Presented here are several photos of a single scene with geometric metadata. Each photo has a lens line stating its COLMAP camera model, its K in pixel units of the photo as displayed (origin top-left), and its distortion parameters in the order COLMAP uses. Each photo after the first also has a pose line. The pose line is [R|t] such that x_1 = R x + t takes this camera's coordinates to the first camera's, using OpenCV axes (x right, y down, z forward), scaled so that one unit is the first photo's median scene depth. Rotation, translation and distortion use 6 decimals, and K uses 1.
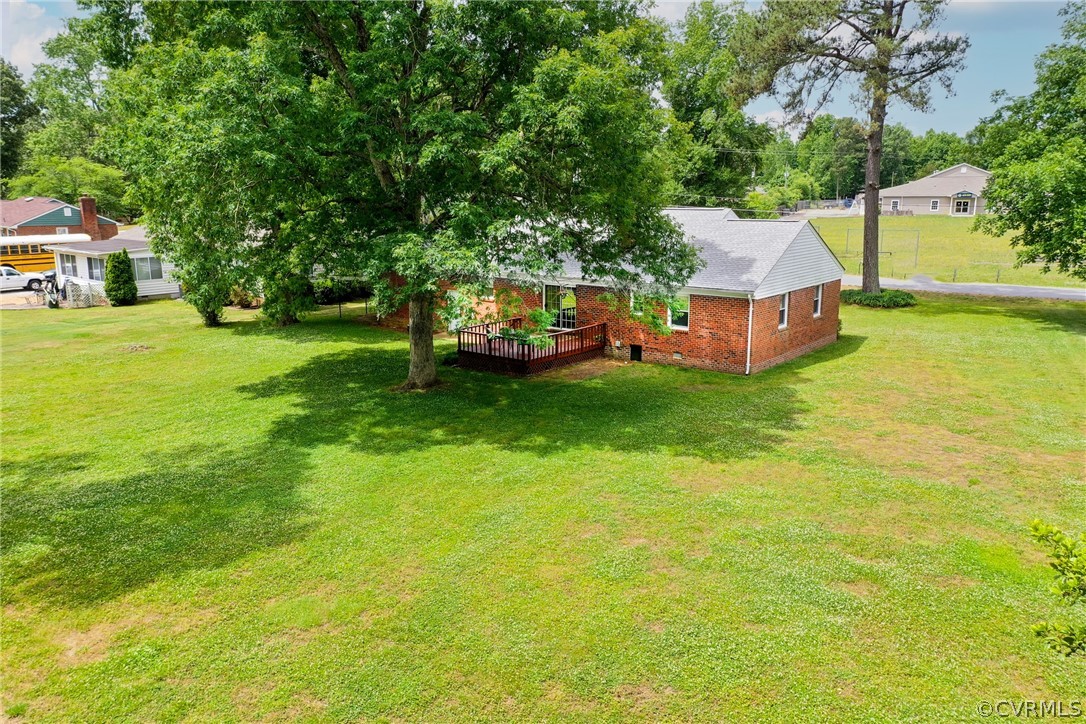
lens RADIAL K [[856.4, 0, 546.7], [0, 856.4, 382.3], [0, 0, 1]] dist [0.079678, 0.006208]
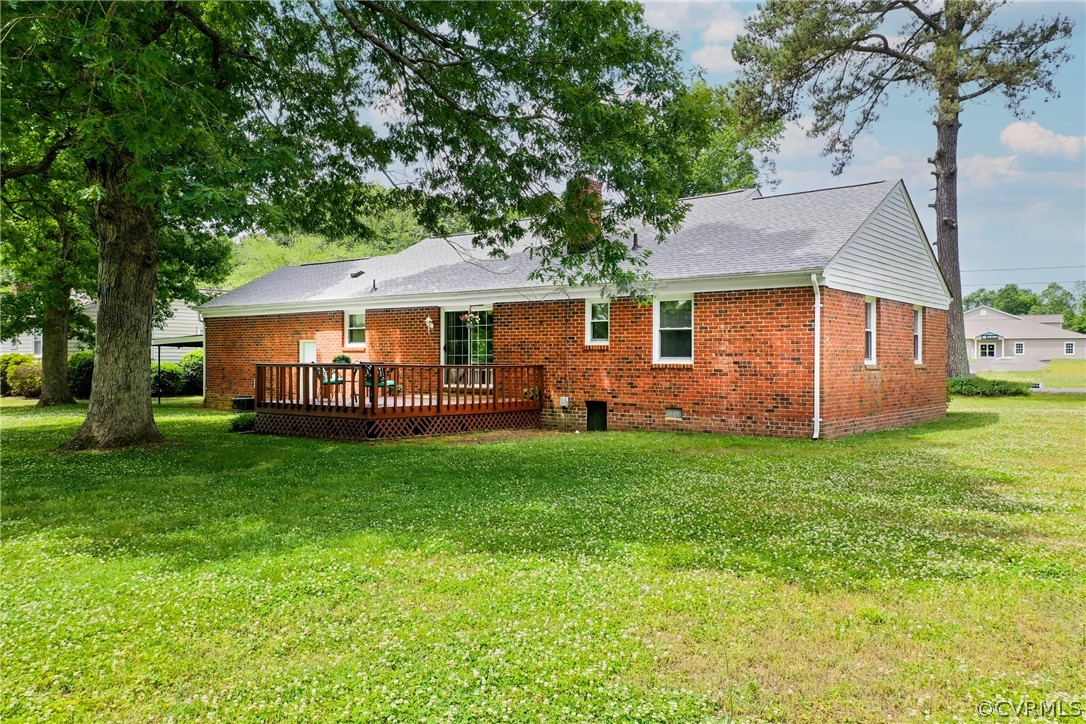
lens RADIAL K [[856.9, 0, 545.9], [0, 856.9, 369.4], [0, 0, 1]] dist [0.066101, 0.003228]
pose [[0.999976, 0.006641, 0.002177, 0.074051], [-0.006006, 0.975919, -0.218052, 0.057369], [-0.003573, 0.218033, 0.975935, 0.488968]]
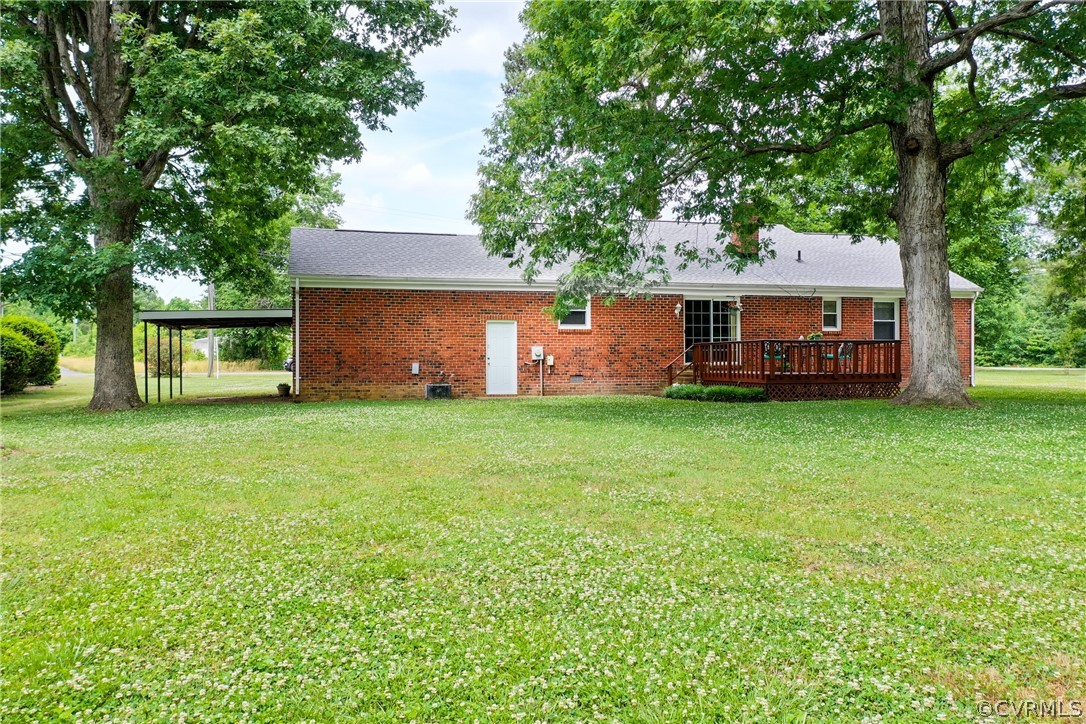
lens RADIAL K [[864.7, 0, 542.8], [0, 864.7, 332.3], [0, 0, 1]] dist [0.083597, -0.003571]
pose [[0.594694, 0.019123, 0.803725, -0.686233], [0.181683, 0.970658, -0.157526, -0.002546], [-0.783154, 0.239703, 0.573770, 0.785552]]
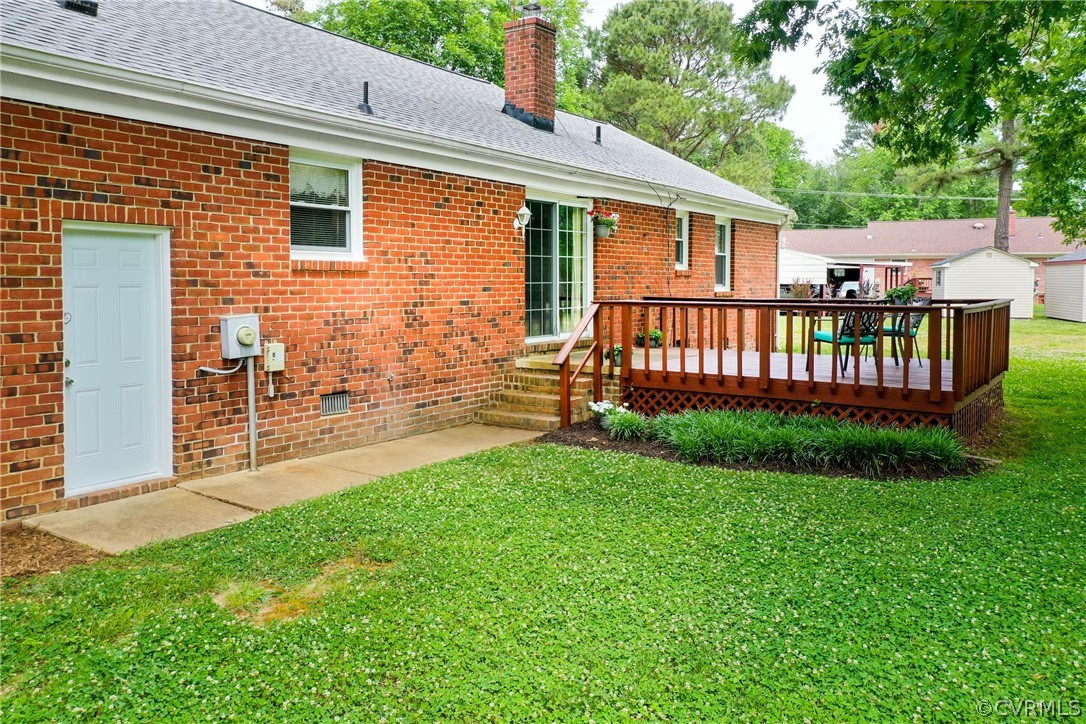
lens RADIAL K [[868.3, 0, 523.9], [0, 868.3, 314.0], [0, 0, 1]] dist [0.083433, 0.005465]
pose [[-0.062130, -0.043515, 0.997119, -0.342572], [0.216979, 0.974566, 0.056050, -0.102121], [-0.974197, 0.219836, -0.051108, 1.143848]]
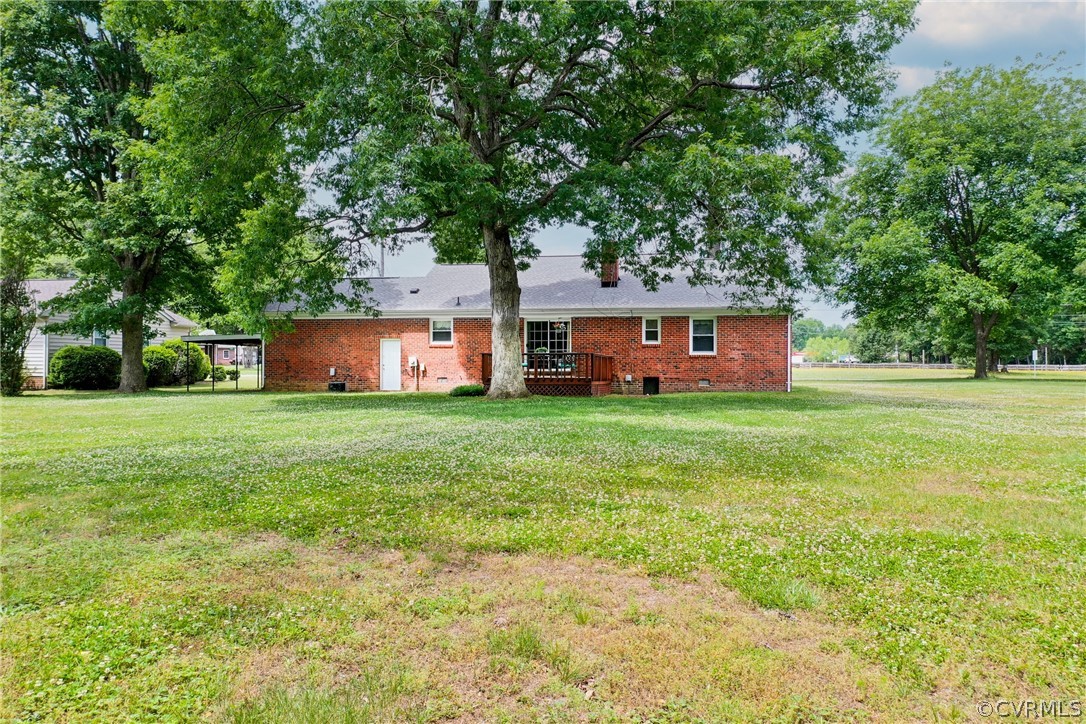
lens RADIAL K [[856.4, 0, 546.7], [0, 856.4, 382.3], [0, 0, 1]] dist [0.079678, 0.006208]
pose [[0.891234, -0.003519, 0.453531, -0.428709], [0.098432, 0.977637, -0.185843, 0.126554], [-0.442734, 0.210272, 0.871649, 0.262719]]
